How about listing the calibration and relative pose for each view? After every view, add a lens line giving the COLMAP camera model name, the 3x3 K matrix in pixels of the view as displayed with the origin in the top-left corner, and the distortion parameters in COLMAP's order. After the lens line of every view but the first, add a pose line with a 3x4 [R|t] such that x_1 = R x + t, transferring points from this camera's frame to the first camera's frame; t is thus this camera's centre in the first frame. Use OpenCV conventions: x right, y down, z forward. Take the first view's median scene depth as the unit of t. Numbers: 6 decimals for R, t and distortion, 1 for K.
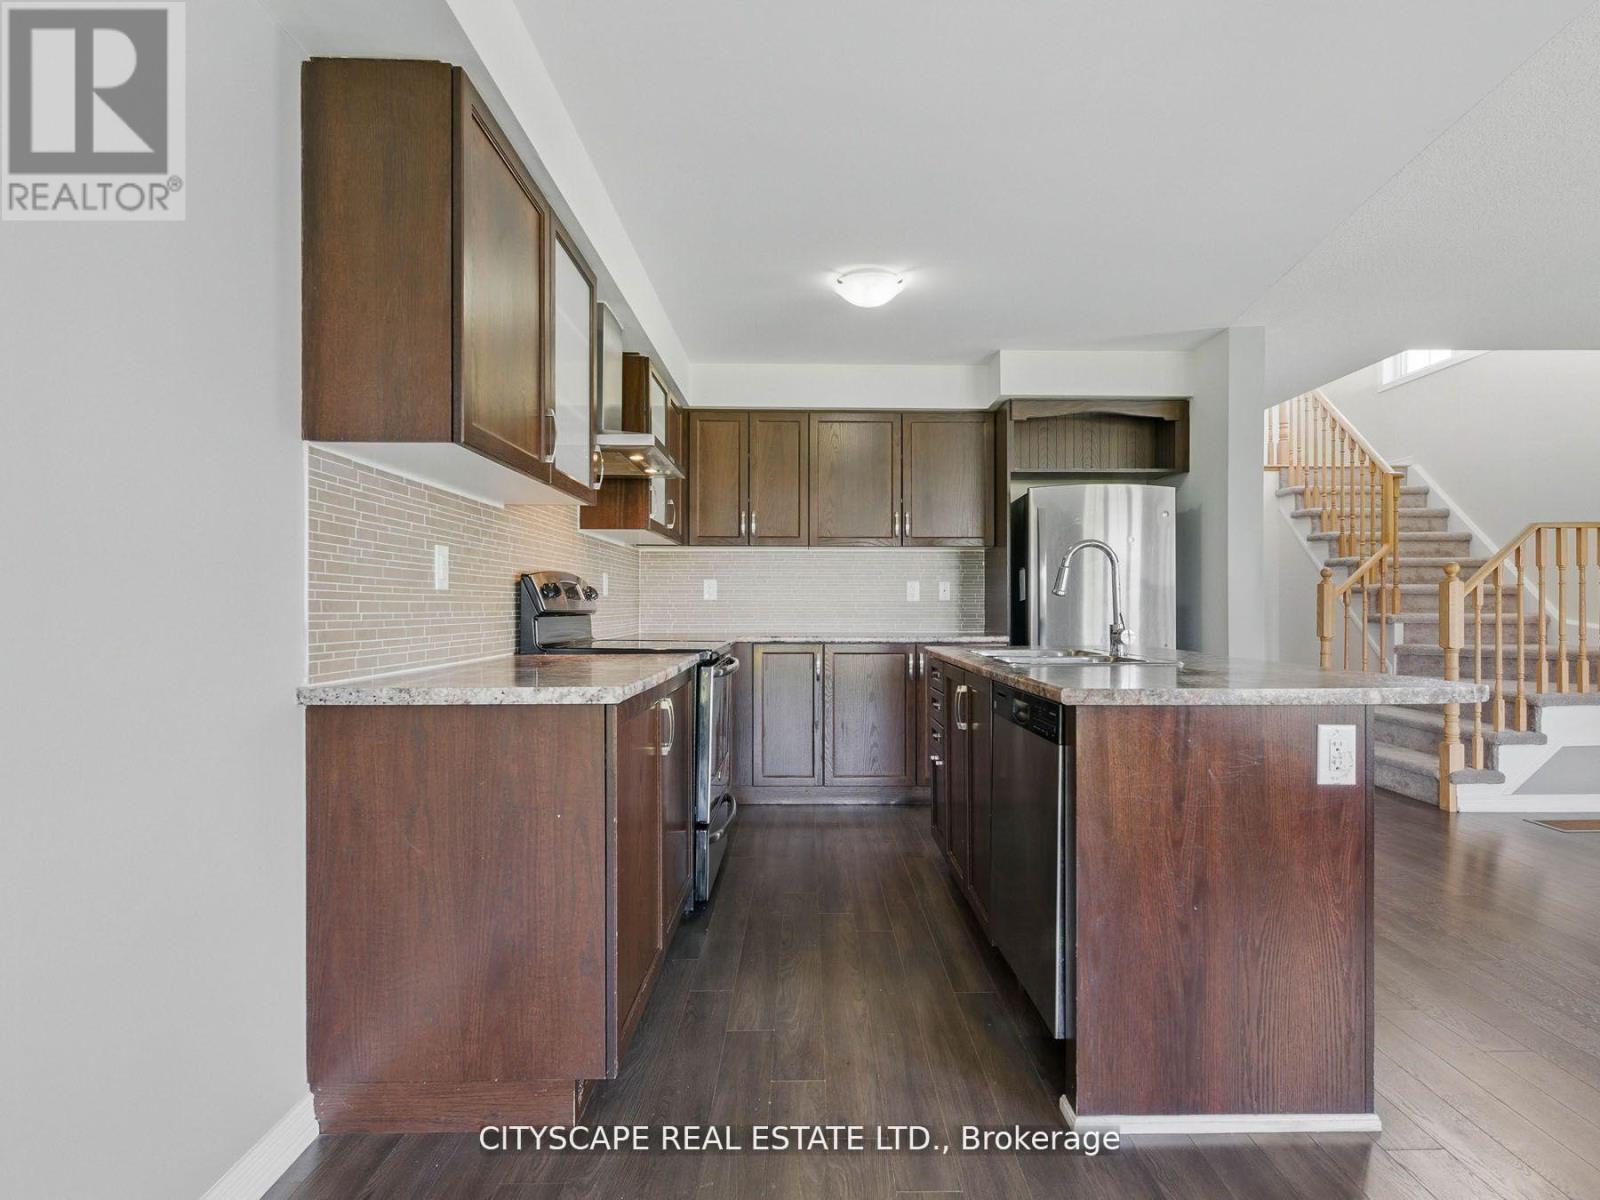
lens RADIAL K [[856.1, 0, 813.6], [0, 856.1, 609.7], [0, 0, 1]] dist [0.004474, 0.001106]
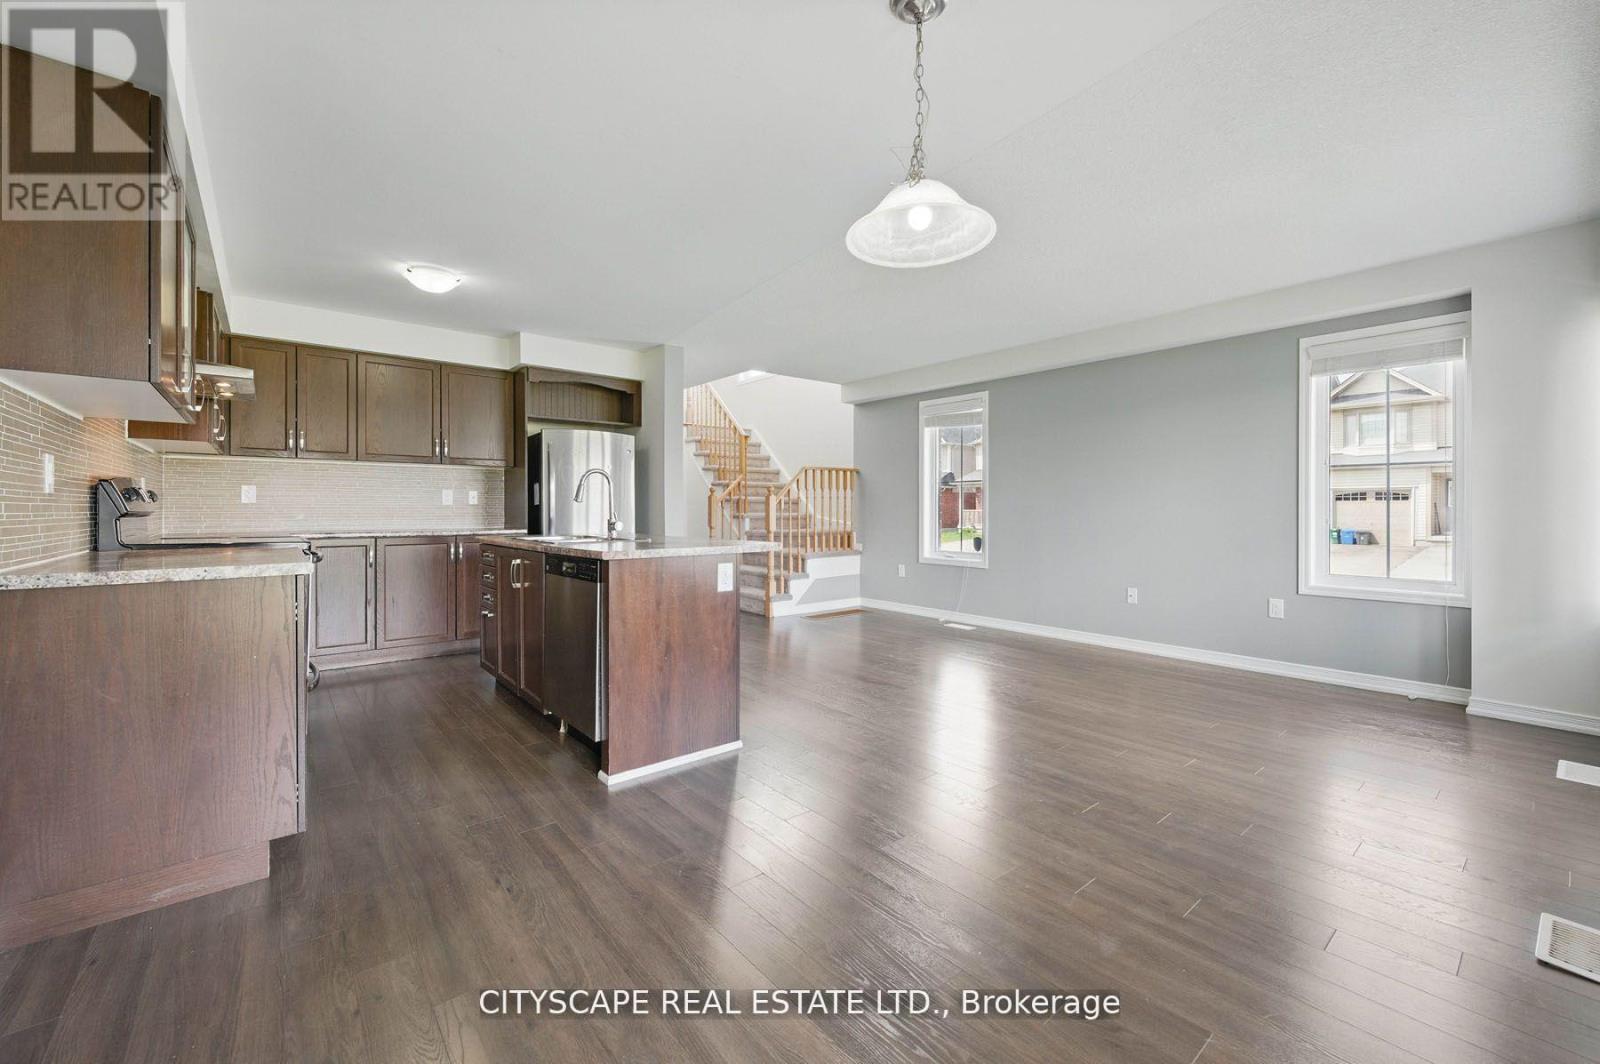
lens RADIAL K [[646.4, 0, 801.8], [0, 646.4, 510.2], [0, 0, 1]] dist [-0.002699, -0.000222]
pose [[0.775271, -0.000784, 0.631628, -0.103382], [0.002454, 0.999995, -0.001772, 0.001687], [-0.631623, 0.002924, 0.775270, -0.147584]]
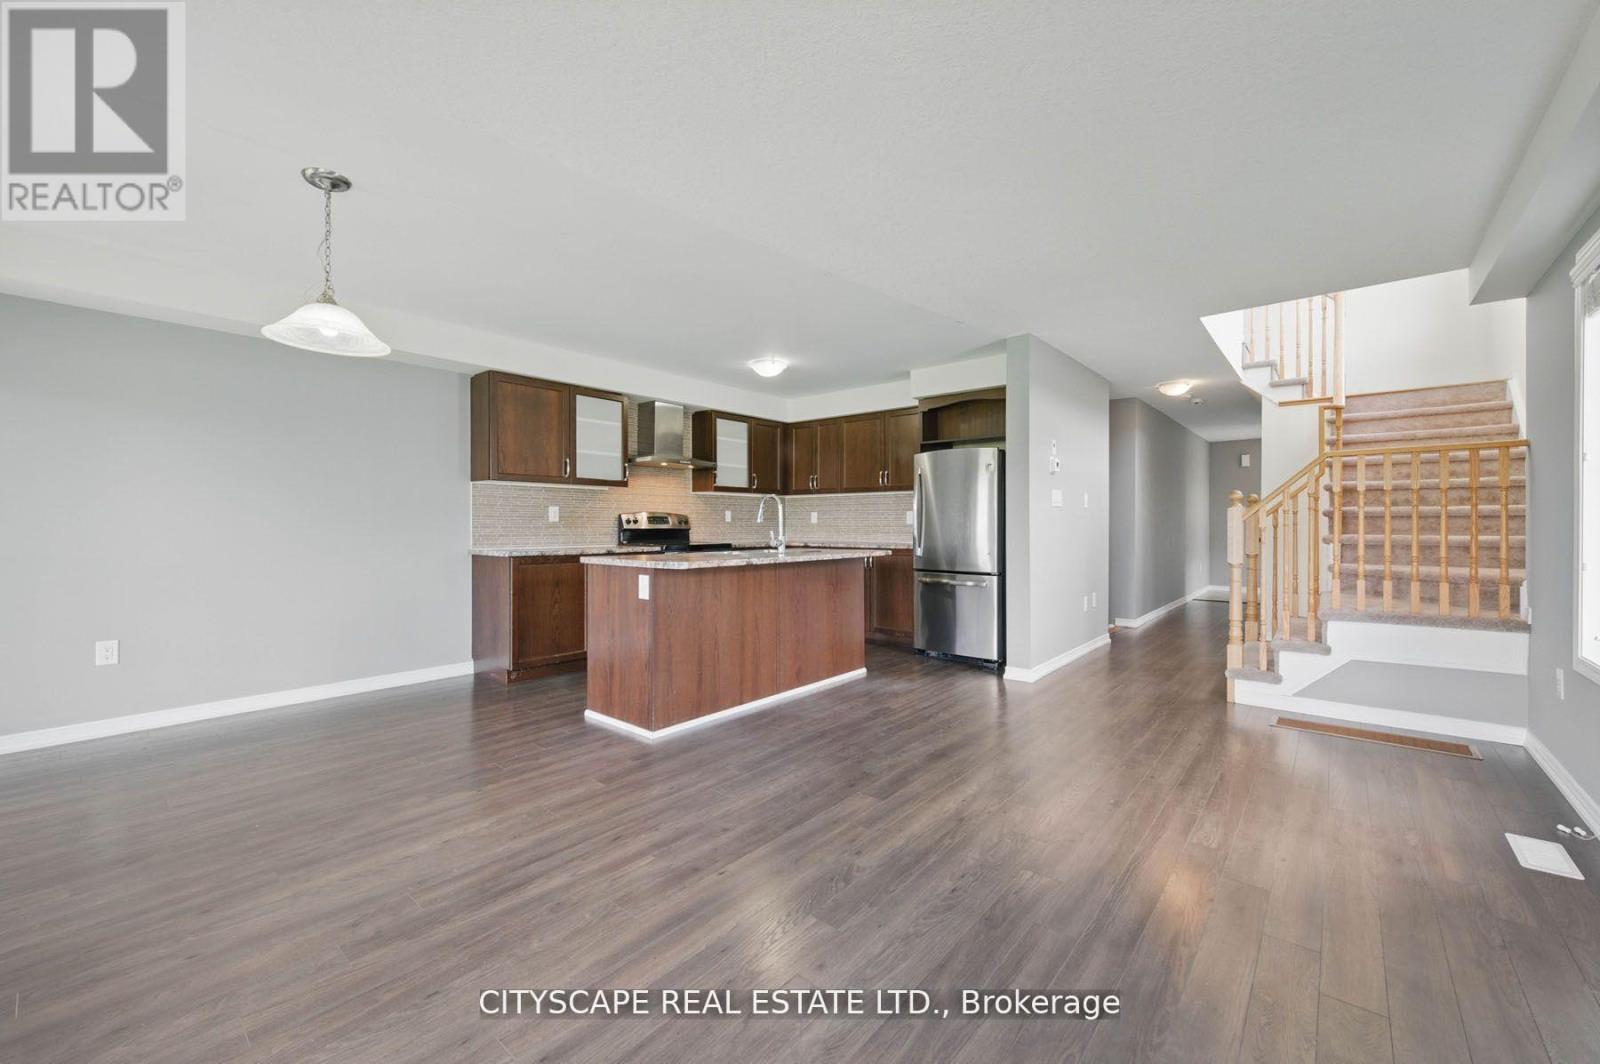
lens RADIAL K [[633.3, 0, 810.2], [0, 633.3, 524.6], [0, 0, 1]] dist [0.000242, -0.000111]
pose [[0.759596, 0.000080, -0.650396, 0.847838], [-0.003296, 0.999988, -0.003726, -0.003871], [0.650387, 0.004974, 0.759586, -0.039209]]
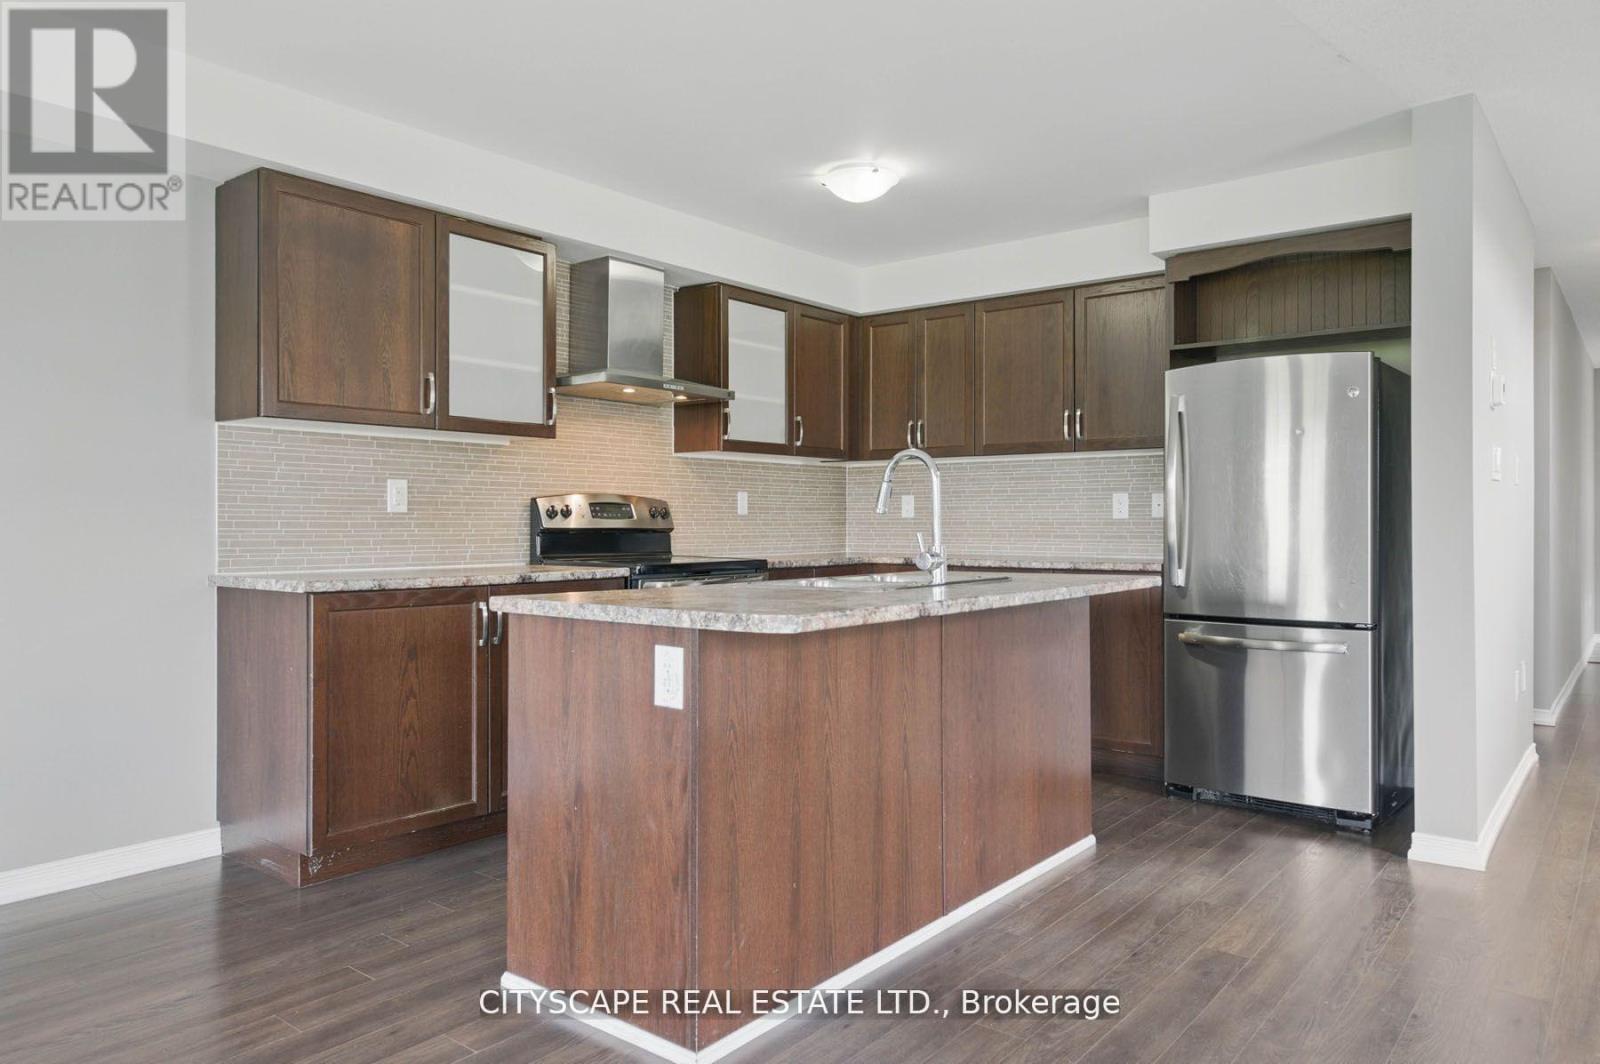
lens RADIAL K [[1067.6, 0, 810.8], [0, 1067.6, 521.6], [0, 0, 1]] dist [-0.000405, 0.001205]
pose [[0.774739, 0.000287, -0.632281, 0.583558], [-0.004006, 0.999982, -0.004454, -0.001951], [0.632268, 0.005984, 0.774726, 0.057530]]
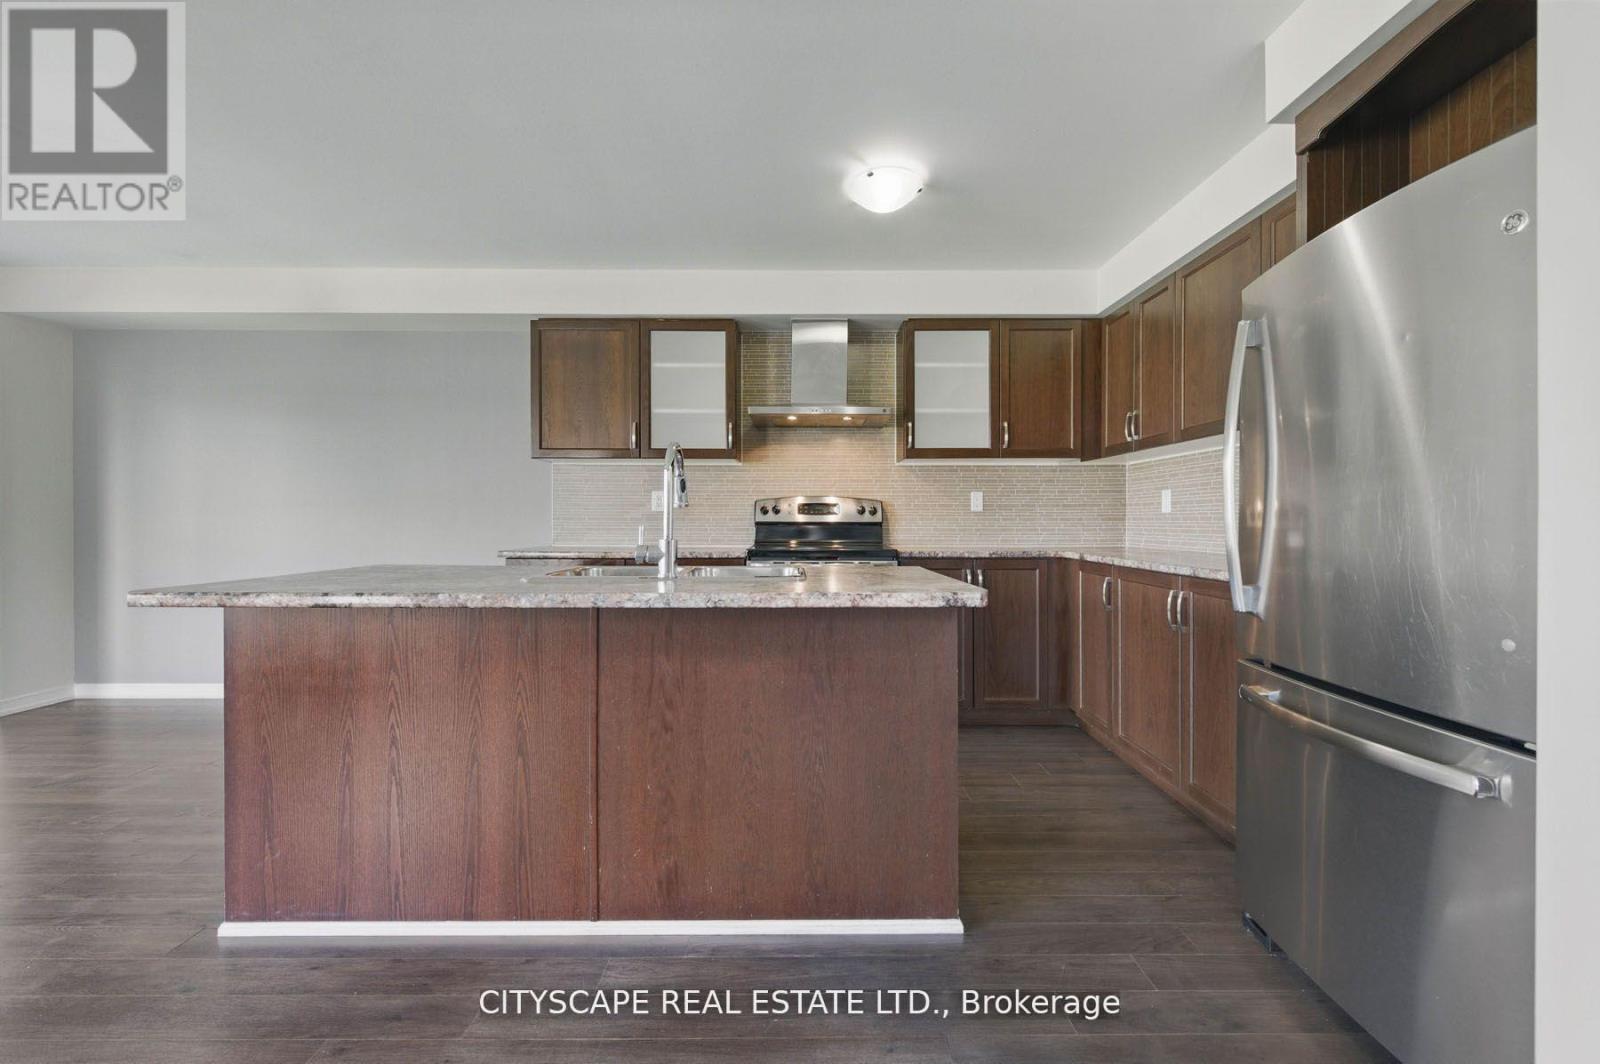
lens RADIAL K [[633.3, 0, 810.2], [0, 633.3, 524.6], [0, 0, 1]] dist [0.000242, -0.000111]
pose [[-0.005942, 0.009753, -0.999935, 0.606081], [-0.006498, 0.999931, 0.009792, -0.003482], [0.999961, 0.006555, -0.005878, 0.717548]]
